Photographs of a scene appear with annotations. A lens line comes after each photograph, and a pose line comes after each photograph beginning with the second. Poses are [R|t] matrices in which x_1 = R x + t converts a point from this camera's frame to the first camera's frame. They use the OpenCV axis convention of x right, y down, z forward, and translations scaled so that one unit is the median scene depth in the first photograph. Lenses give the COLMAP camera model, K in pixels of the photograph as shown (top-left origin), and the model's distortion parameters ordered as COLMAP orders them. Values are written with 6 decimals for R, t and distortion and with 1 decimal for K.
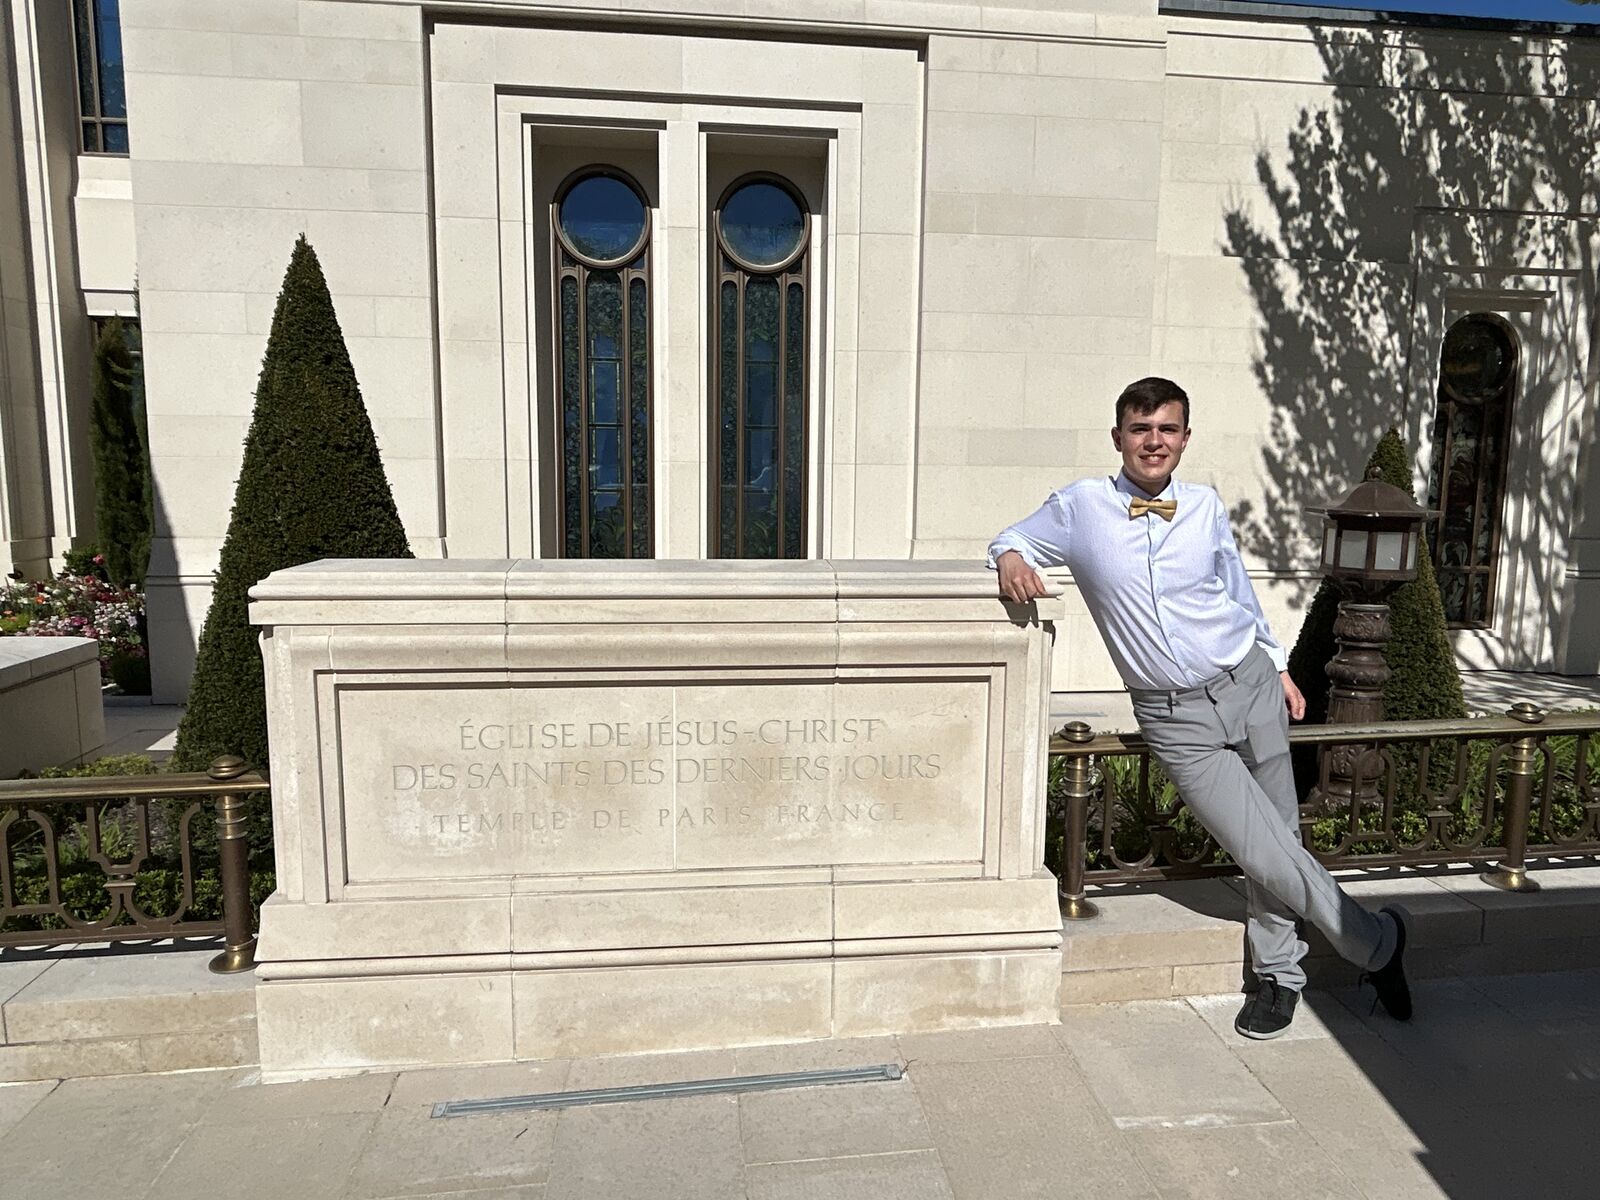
lens RADIAL K [[1019.7, 0, 786.4], [0, 1019.7, 598.6], [0, 0, 1]] dist [0.010513, -0.016480]
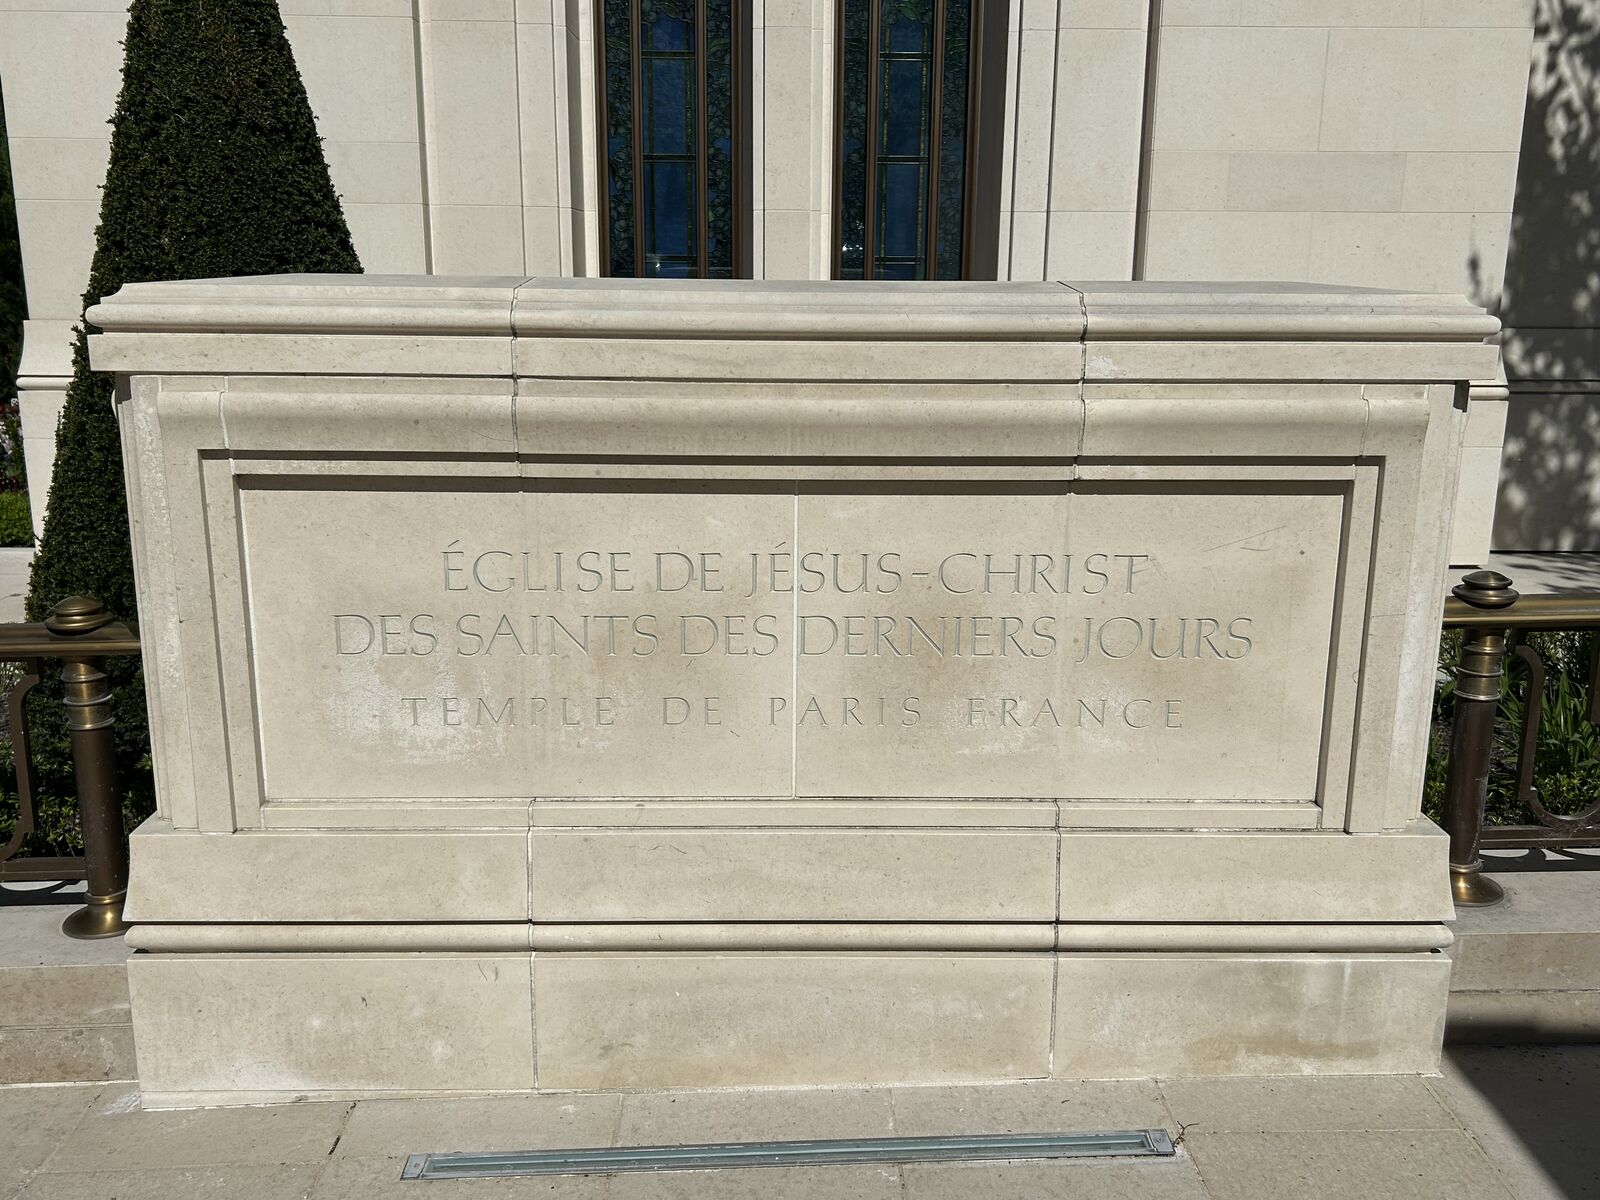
lens RADIAL K [[1396.7, 0, 785.7], [0, 1396.7, 594.3], [0, 0, 1]] dist [0.067514, -0.078736]
pose [[0.995862, 0.017660, -0.089146, -0.043139], [-0.008652, 0.994906, 0.100433, 0.063476], [0.090465, -0.099246, 0.990942, 0.192691]]
